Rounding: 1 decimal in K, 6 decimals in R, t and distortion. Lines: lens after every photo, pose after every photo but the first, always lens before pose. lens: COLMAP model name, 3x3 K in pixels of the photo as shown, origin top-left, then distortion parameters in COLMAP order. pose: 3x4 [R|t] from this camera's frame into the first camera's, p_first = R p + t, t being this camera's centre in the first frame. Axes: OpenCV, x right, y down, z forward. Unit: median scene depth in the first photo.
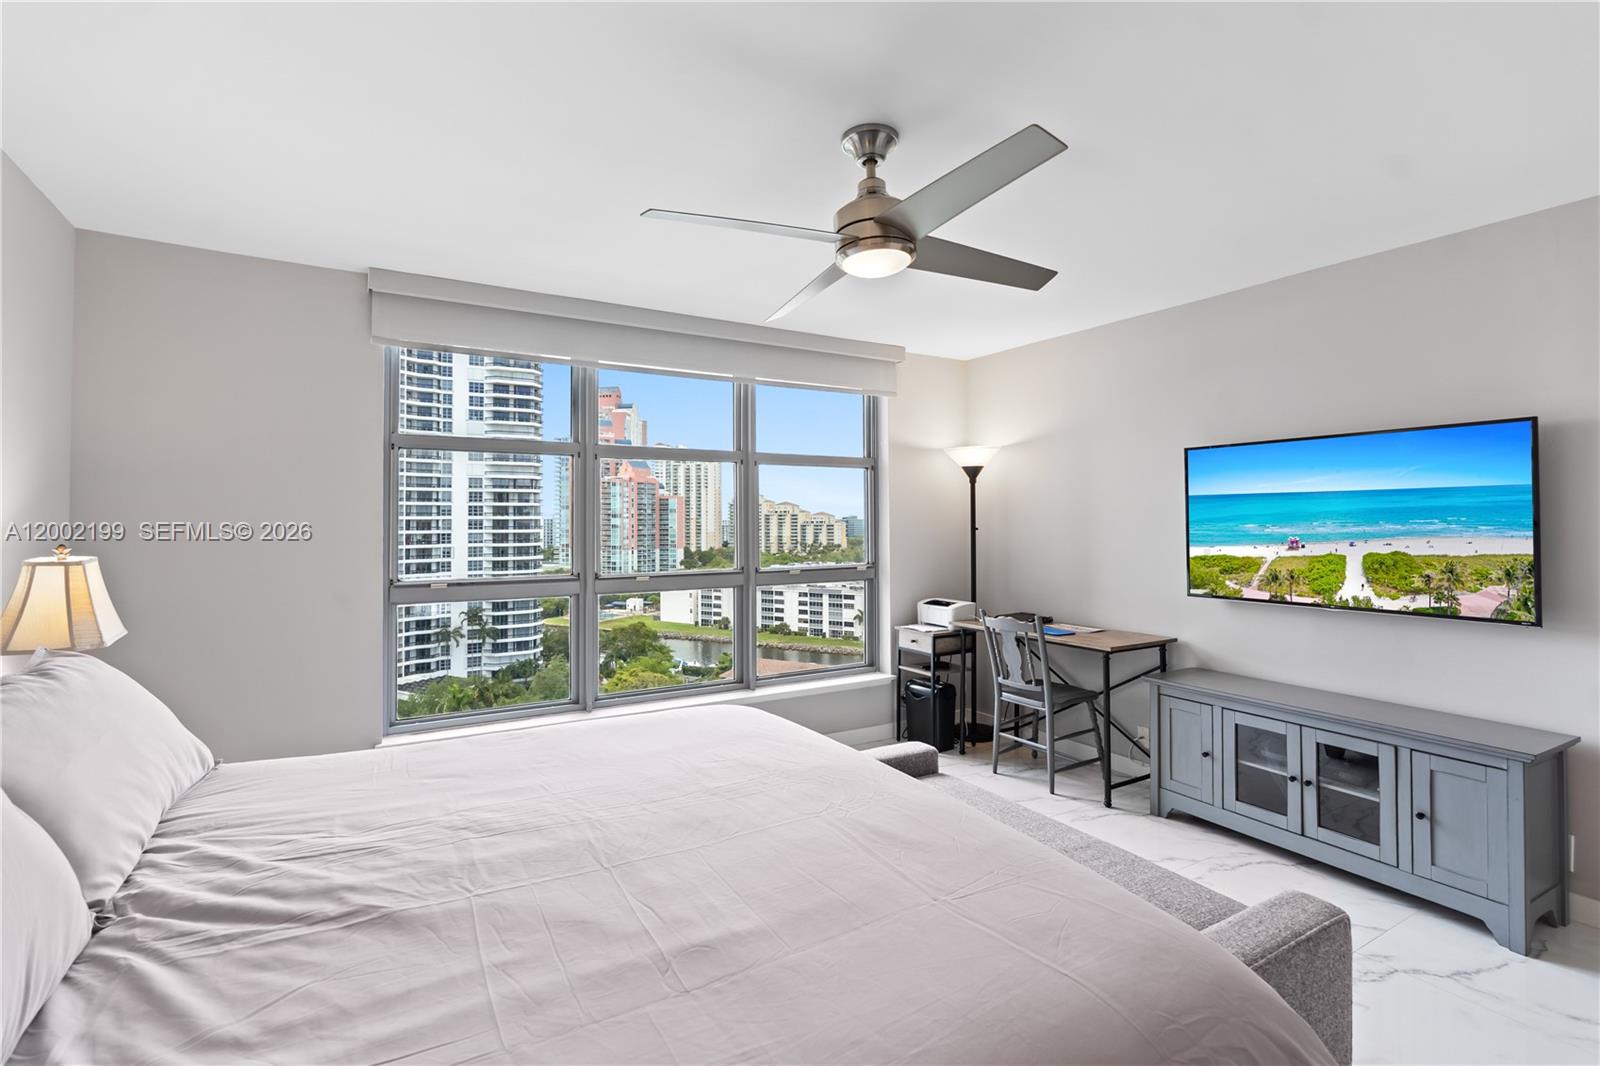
lens RADIAL K [[750.7, 0, 797.2], [0, 750.7, 519.7], [0, 0, 1]] dist [0.028806, 0.000207]
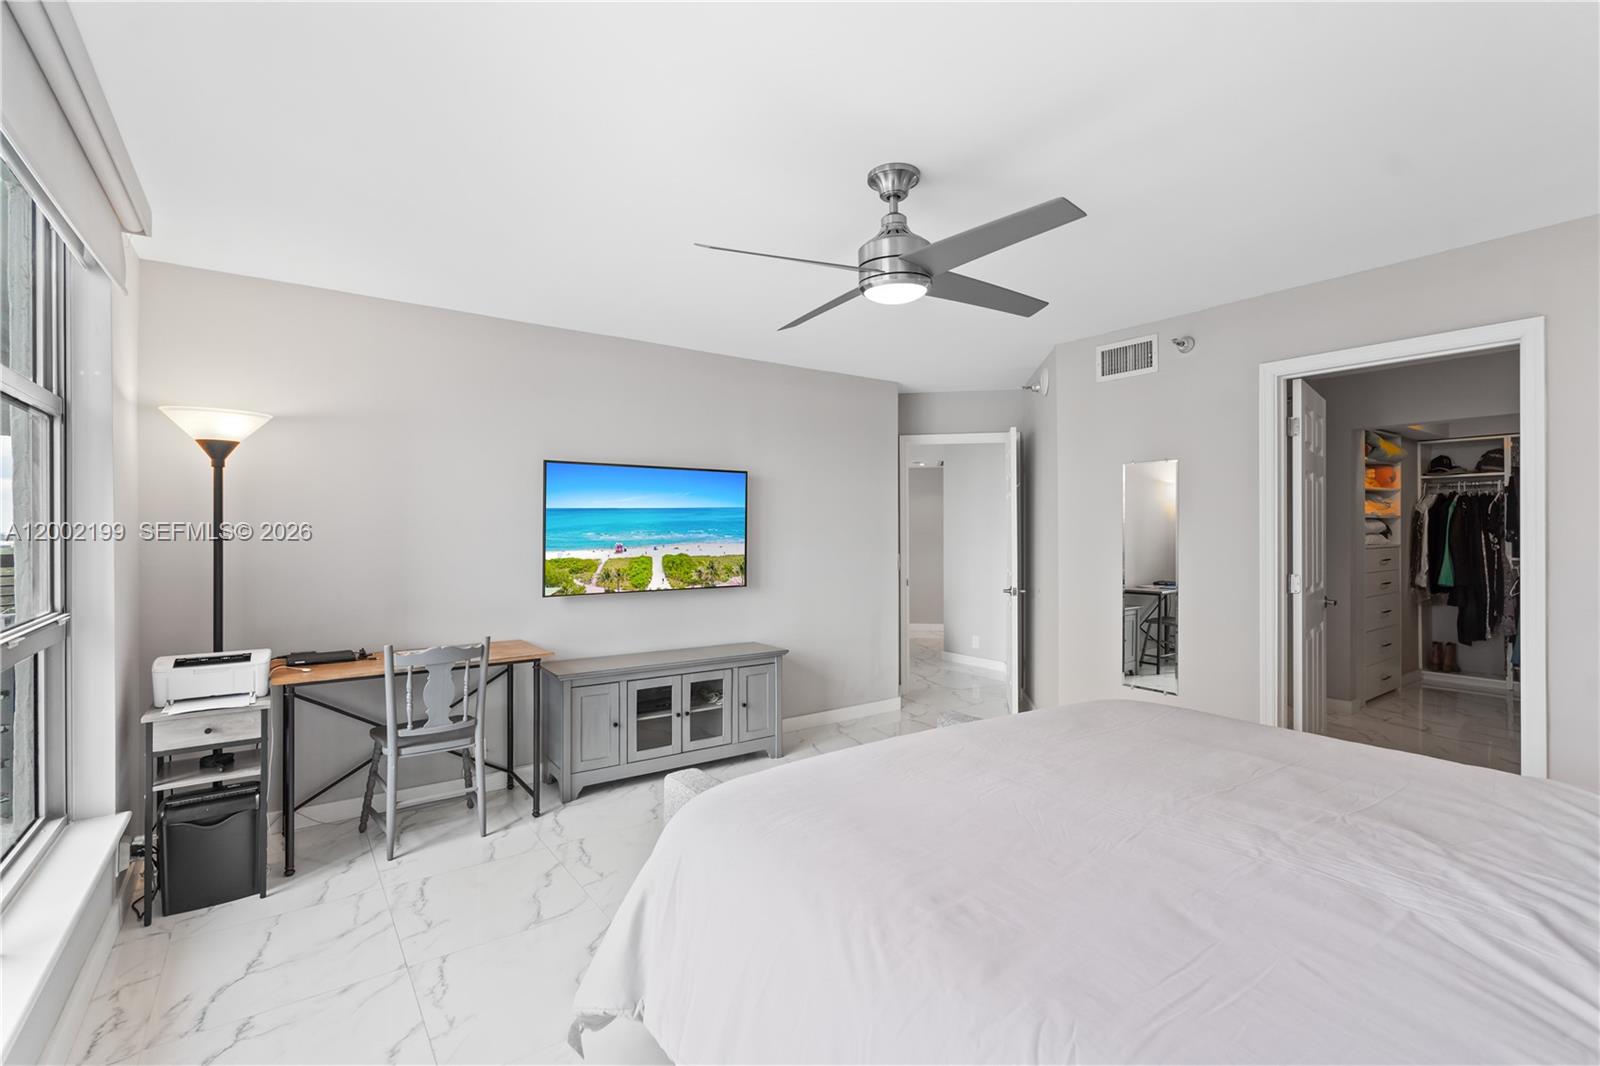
lens RADIAL K [[724.3, 0, 797.3], [0, 724.3, 527.1], [0, 0, 1]] dist [0.000117, 0.000594]
pose [[-0.100702, 0.019501, 0.994726, -0.638648], [-0.002049, 0.999802, -0.019808, 0.020793], [-0.994915, -0.004033, -0.100642, 0.843192]]
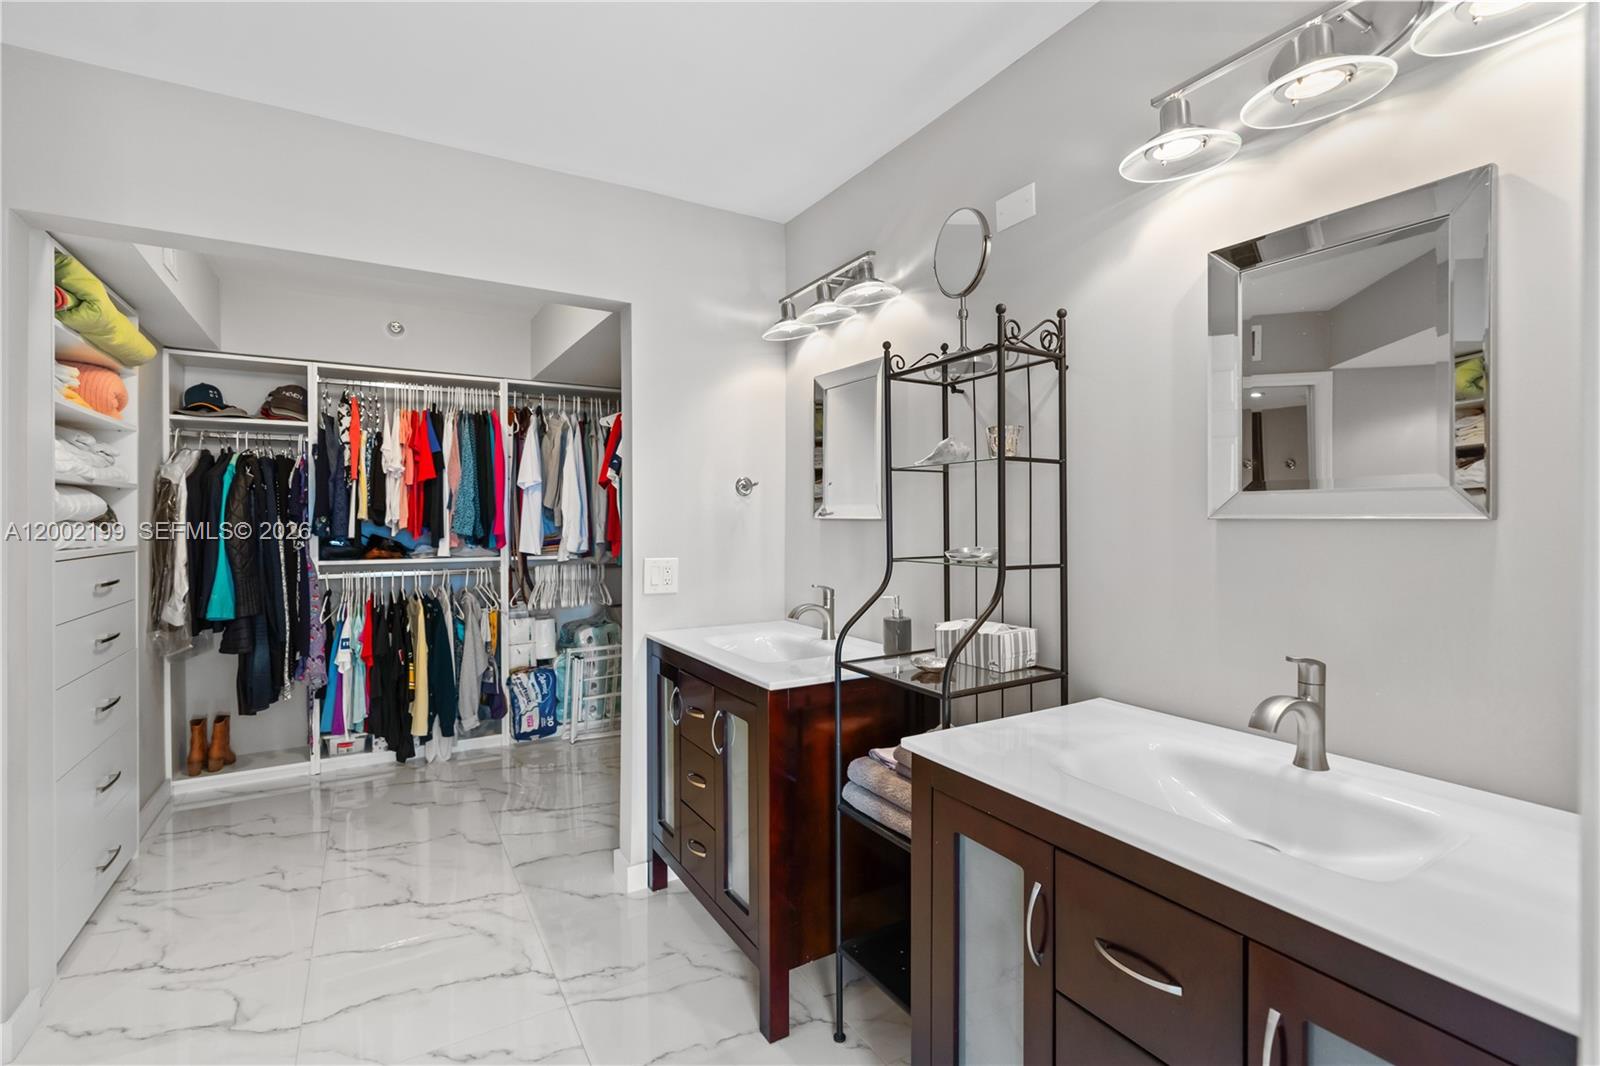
lens RADIAL K [[724.3, 0, 797.3], [0, 724.3, 527.1], [0, 0, 1]] dist [0.000117, 0.000594]
pose [[-0.999872, 0.015631, -0.003475, -0.445687], [0.015629, 0.999878, 0.000560, 0.019599], [0.003483, 0.000506, -0.999994, 0.661075]]
